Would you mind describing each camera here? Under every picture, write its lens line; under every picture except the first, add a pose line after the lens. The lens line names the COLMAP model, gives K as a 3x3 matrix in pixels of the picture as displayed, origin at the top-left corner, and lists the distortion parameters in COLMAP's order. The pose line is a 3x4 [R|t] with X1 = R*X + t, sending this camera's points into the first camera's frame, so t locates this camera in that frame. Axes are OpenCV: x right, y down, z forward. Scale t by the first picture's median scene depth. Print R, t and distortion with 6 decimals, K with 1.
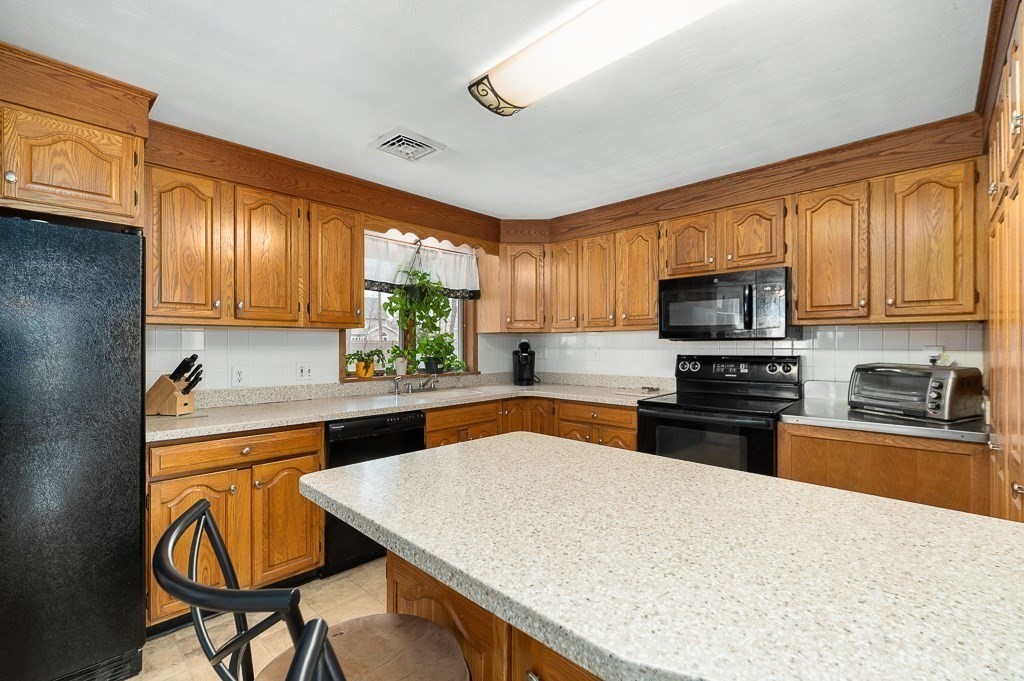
lens RADIAL K [[444.5, 0, 513.3], [0, 444.5, 342.3], [0, 0, 1]] dist [0.002158, -0.000115]
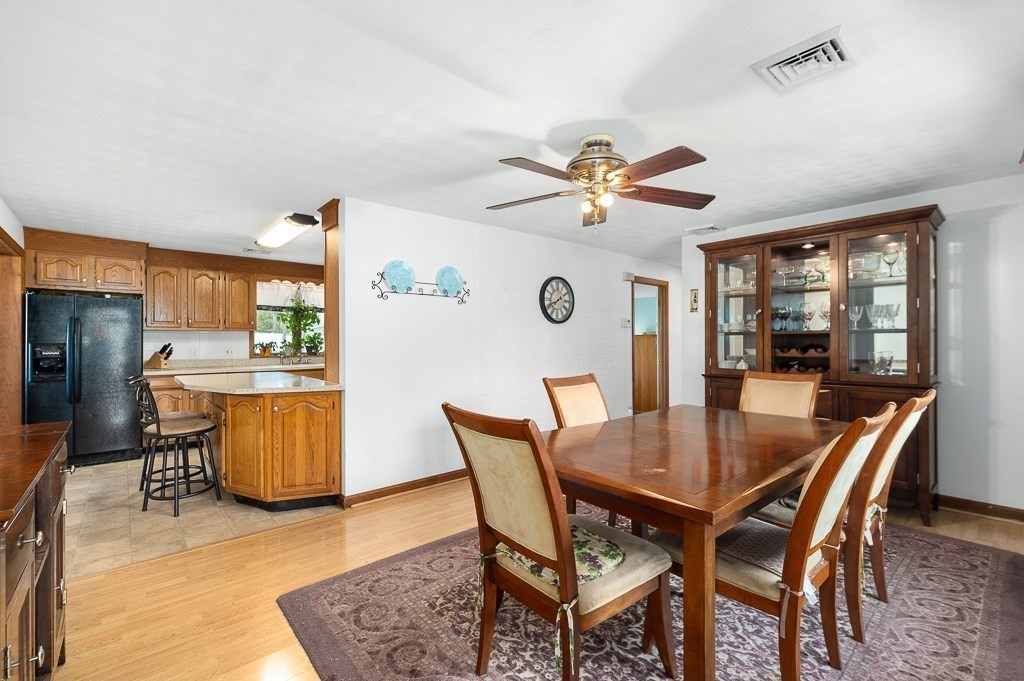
lens RADIAL K [[444.5, 0, 505.6], [0, 444.5, 338.8], [0, 0, 1]] dist [0.002158, -0.000115]
pose [[0.994202, -0.005217, -0.107402, 1.118995], [0.005376, 0.999985, 0.001191, 0.009987], [0.107394, -0.001761, 0.994215, -0.985610]]
